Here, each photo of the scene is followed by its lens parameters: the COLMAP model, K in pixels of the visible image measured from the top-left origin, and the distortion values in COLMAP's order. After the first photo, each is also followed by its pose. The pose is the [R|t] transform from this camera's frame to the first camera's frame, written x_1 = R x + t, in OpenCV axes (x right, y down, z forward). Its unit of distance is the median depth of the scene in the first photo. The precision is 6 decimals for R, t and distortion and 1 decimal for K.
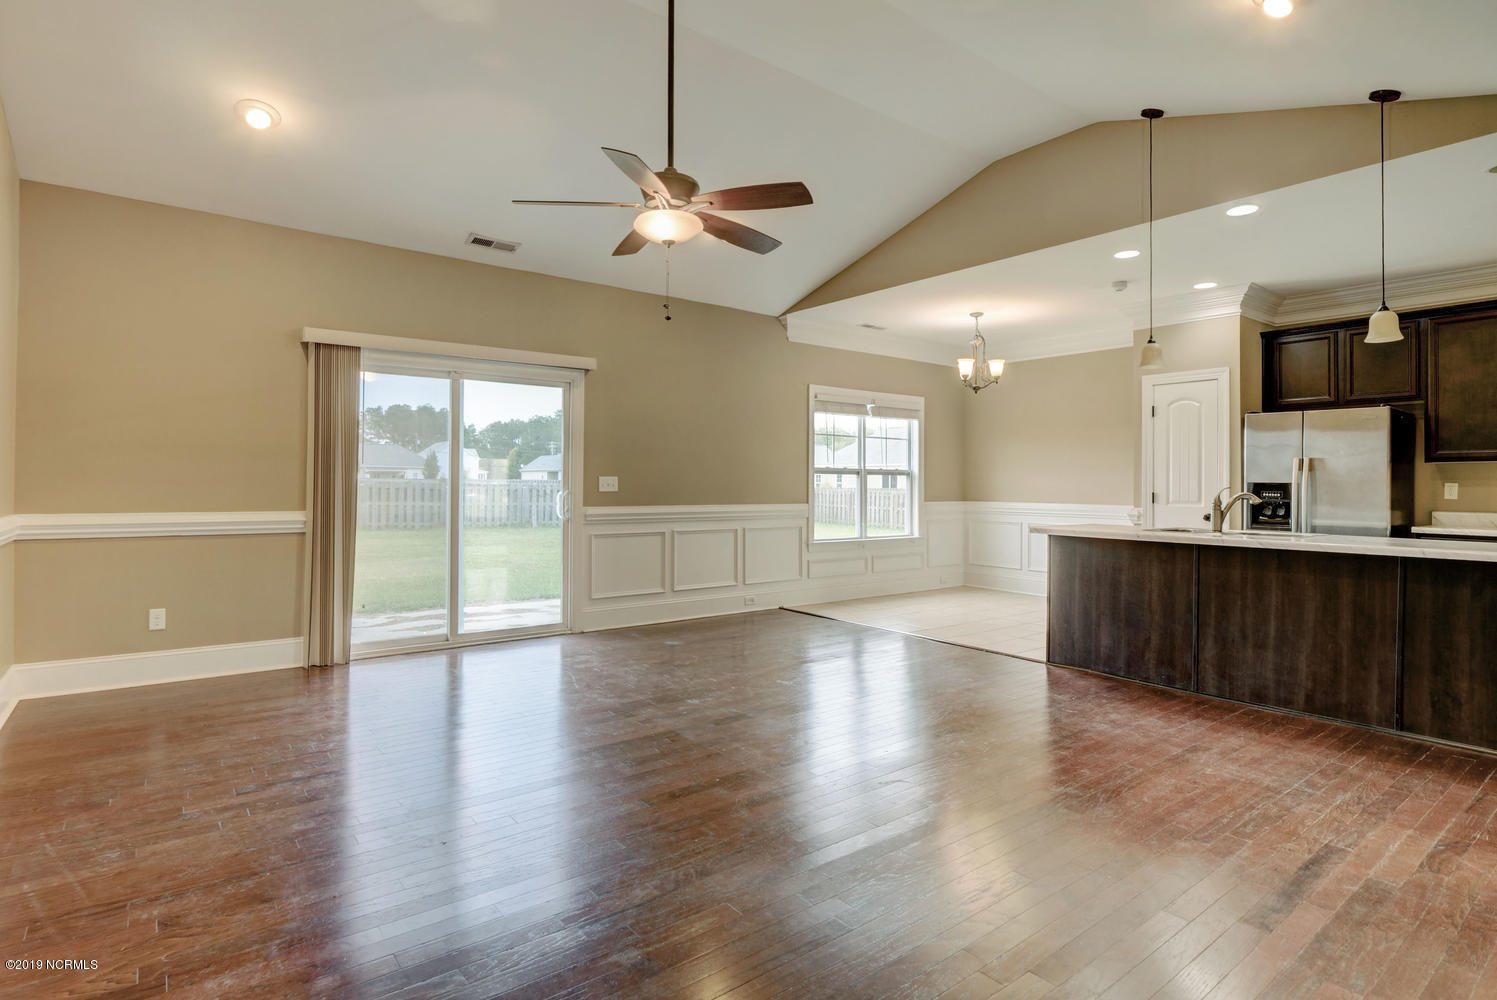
lens RADIAL K [[761.3, 0, 741.5], [0, 761.3, 483.1], [0, 0, 1]] dist [-0.005353, -0.000624]
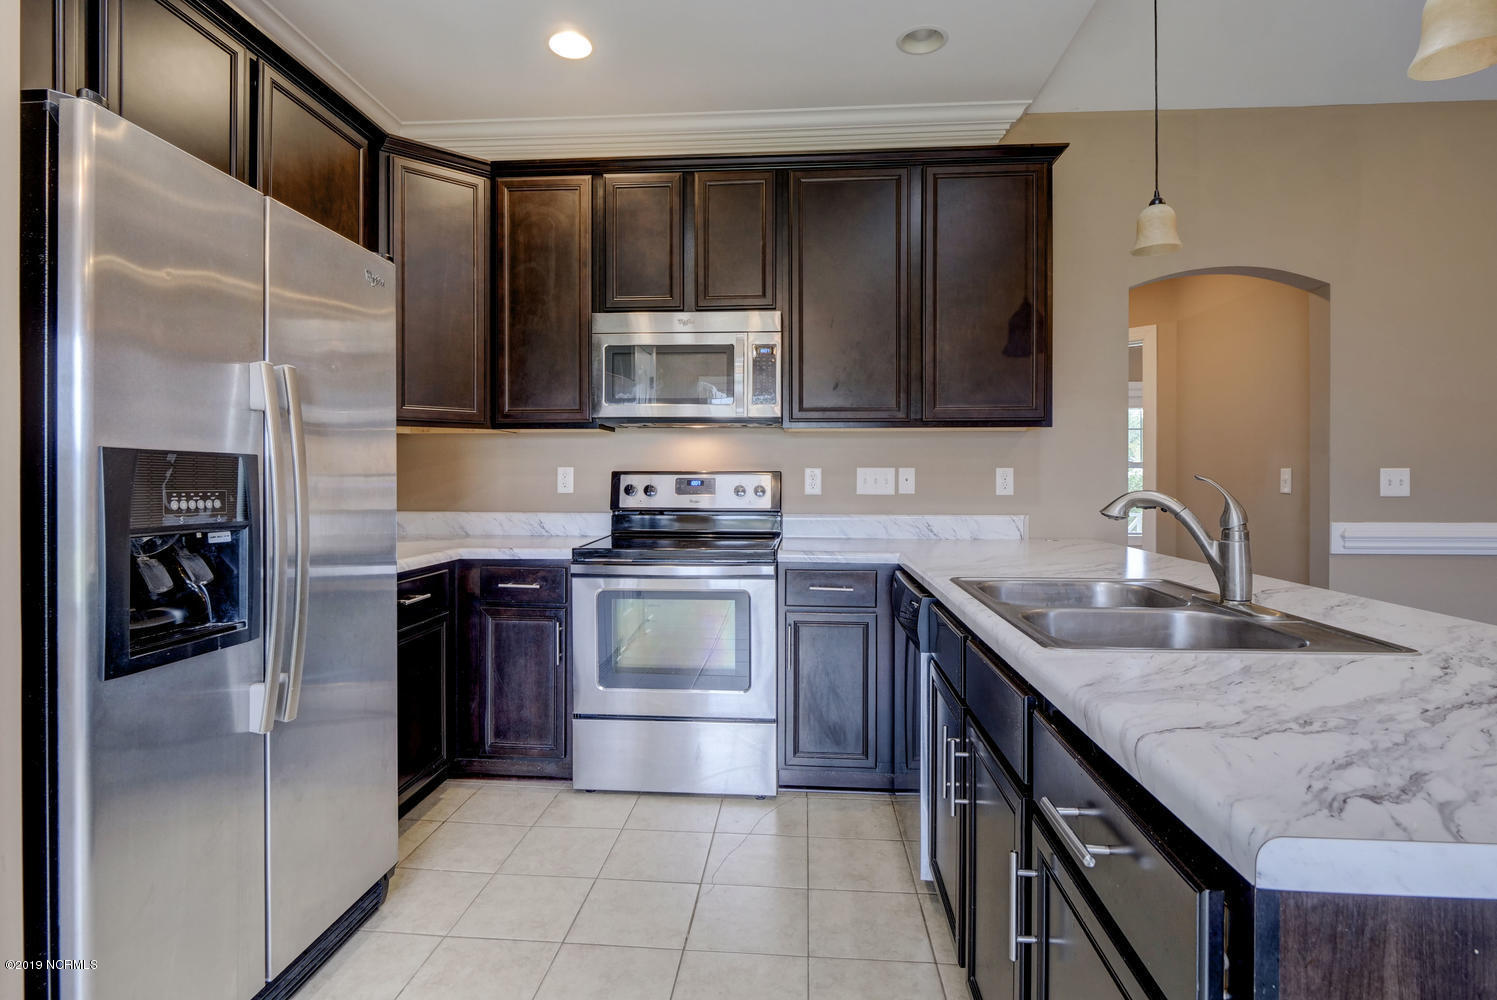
lens RADIAL K [[745.4, 0, 745.2], [0, 745.4, 477.7], [0, 0, 1]] dist [-0.008416, -0.001369]
pose [[-0.741850, -0.009278, 0.670501, 0.430388], [-0.008829, 0.999953, 0.004069, 0.005028], [-0.670507, -0.002901, -0.741897, 1.081776]]
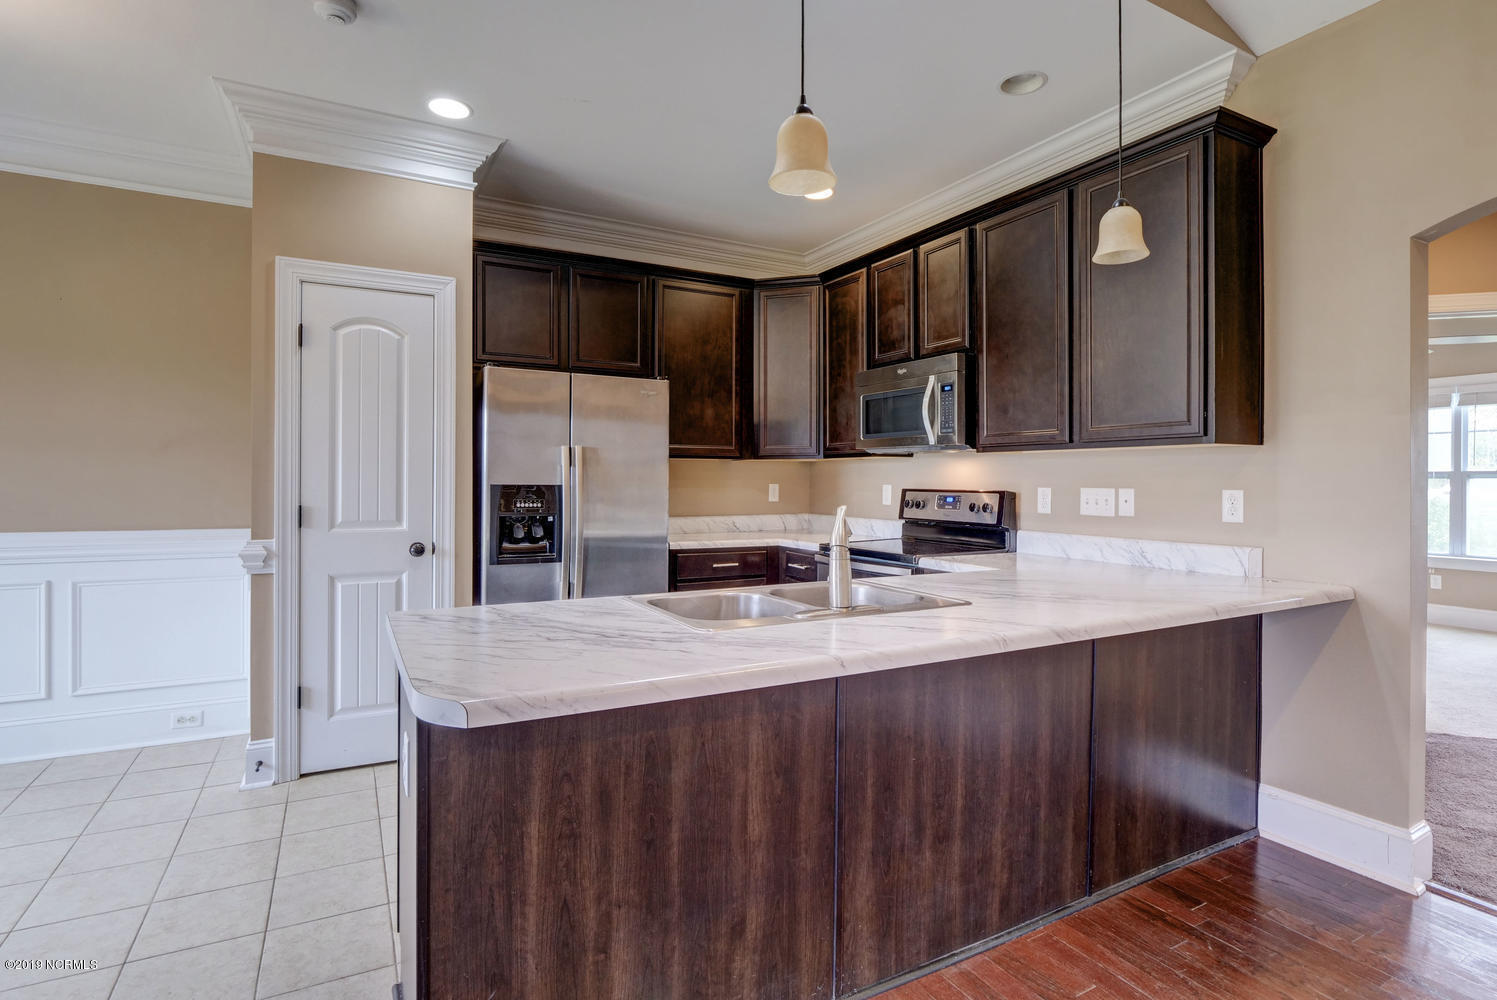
lens RADIAL K [[745.4, 0, 745.2], [0, 745.4, 477.7], [0, 0, 1]] dist [-0.008416, -0.001369]
pose [[0.156324, -0.004868, 0.987694, 0.143747], [-0.006115, 0.999964, 0.005896, -0.010929], [-0.987687, -0.006962, 0.156288, 0.755818]]
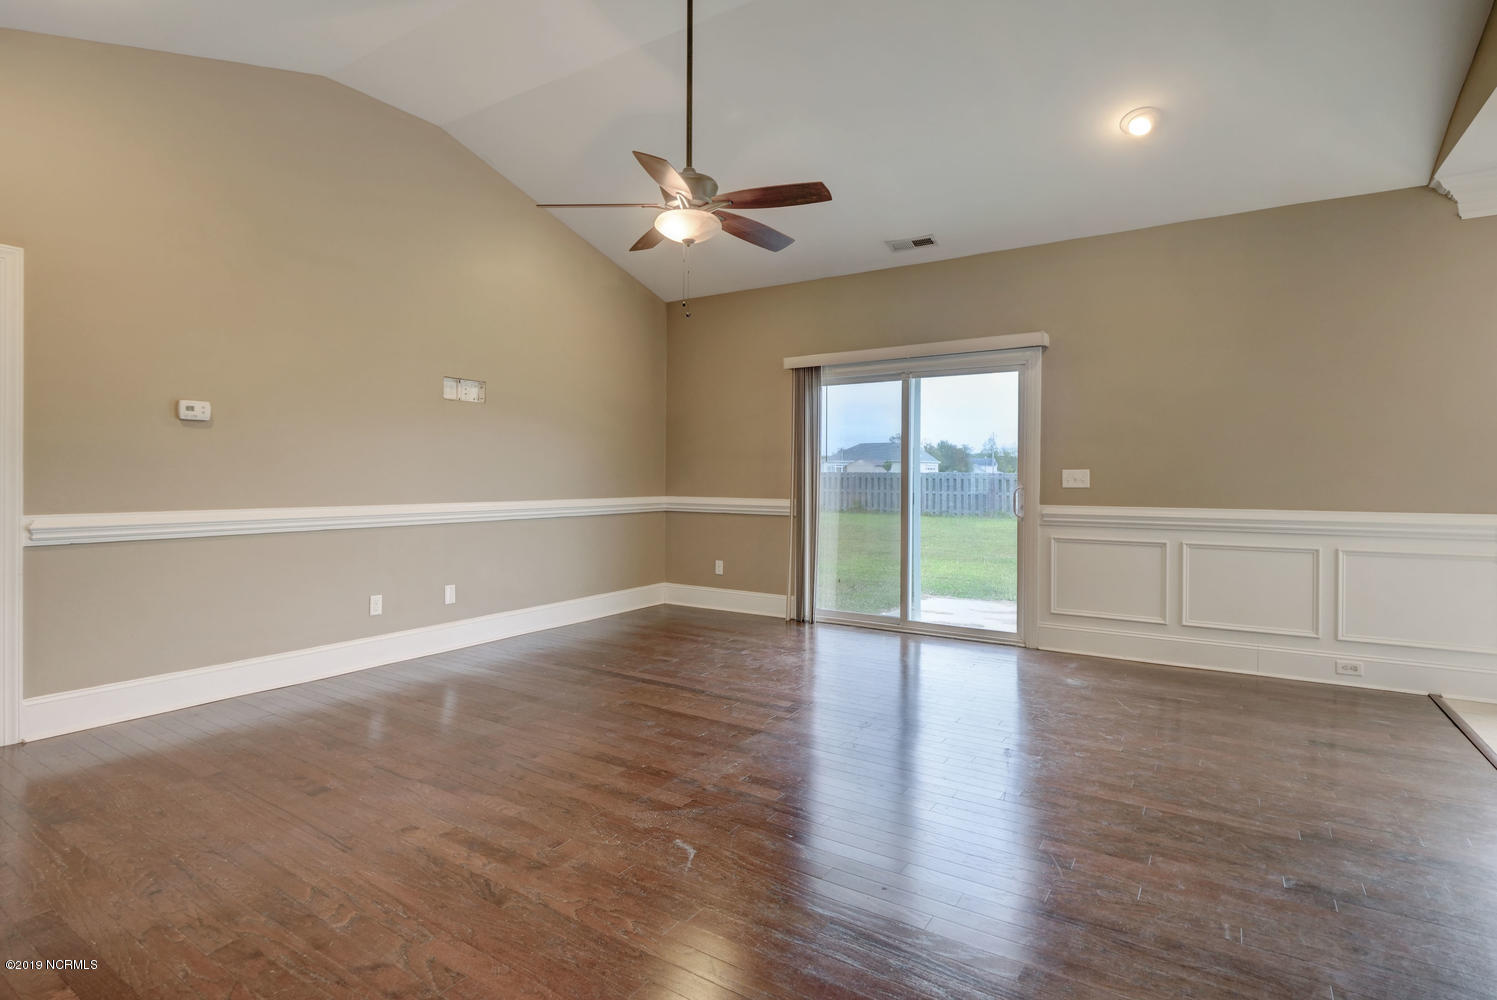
lens RADIAL K [[745.4, 0, 745.2], [0, 745.4, 477.7], [0, 0, 1]] dist [-0.008416, -0.001369]
pose [[0.331782, -0.005517, -0.943340, 0.510025], [-0.000644, 0.999981, -0.006075, 0.006066], [0.943356, 0.002623, 0.331773, 0.427339]]
